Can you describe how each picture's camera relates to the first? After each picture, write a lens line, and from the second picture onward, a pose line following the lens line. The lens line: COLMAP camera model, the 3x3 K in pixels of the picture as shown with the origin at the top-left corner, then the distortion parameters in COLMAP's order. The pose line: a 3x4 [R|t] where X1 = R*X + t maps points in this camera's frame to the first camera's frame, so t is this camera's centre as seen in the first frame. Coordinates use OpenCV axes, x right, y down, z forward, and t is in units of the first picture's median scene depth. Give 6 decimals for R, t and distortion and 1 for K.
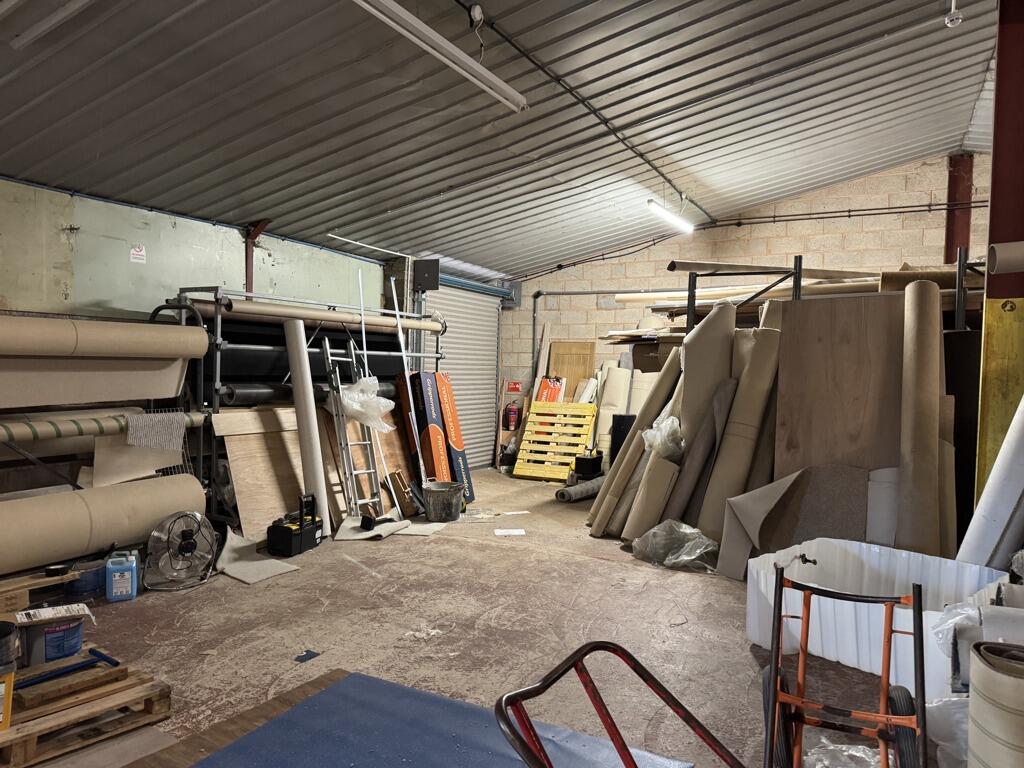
lens RADIAL K [[720.2, 0, 521.1], [0, 720.2, 396.7], [0, 0, 1]] dist [0.079046, -0.098885]
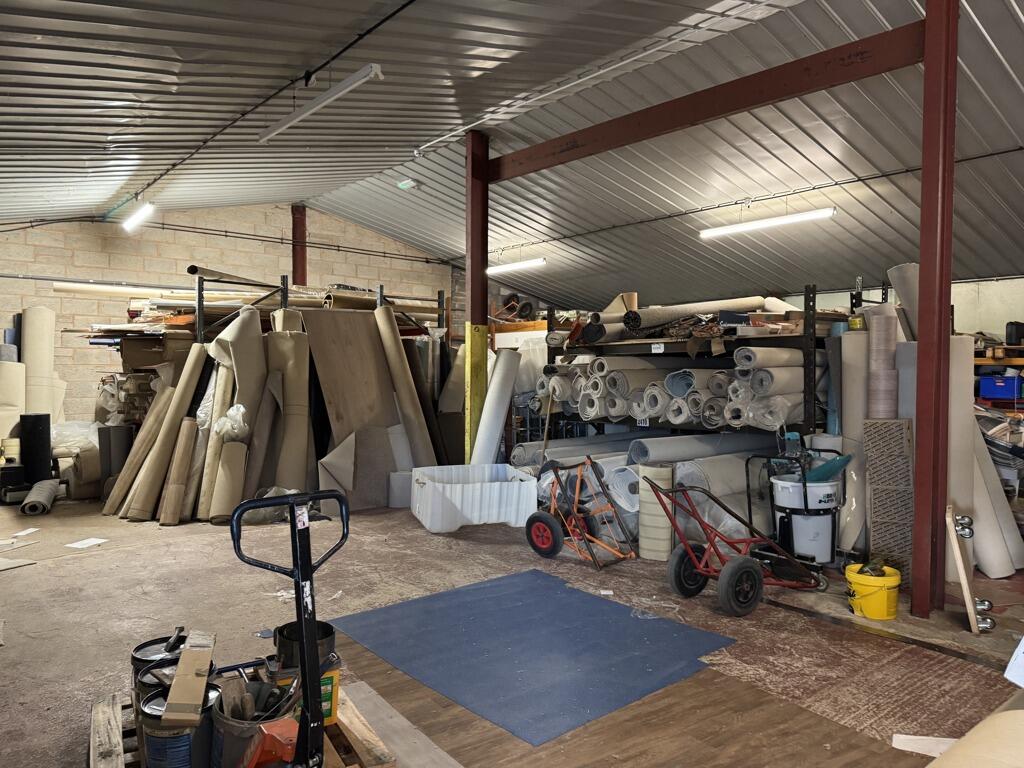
lens RADIAL K [[720.2, 0, 514.6], [0, 720.2, 387.3], [0, 0, 1]] dist [0.079046, -0.098885]
pose [[0.375149, -0.043362, 0.925950, -0.670845], [0.041509, 0.998689, 0.029951, -0.015709], [-0.926035, 0.027199, 0.376457, 0.138934]]
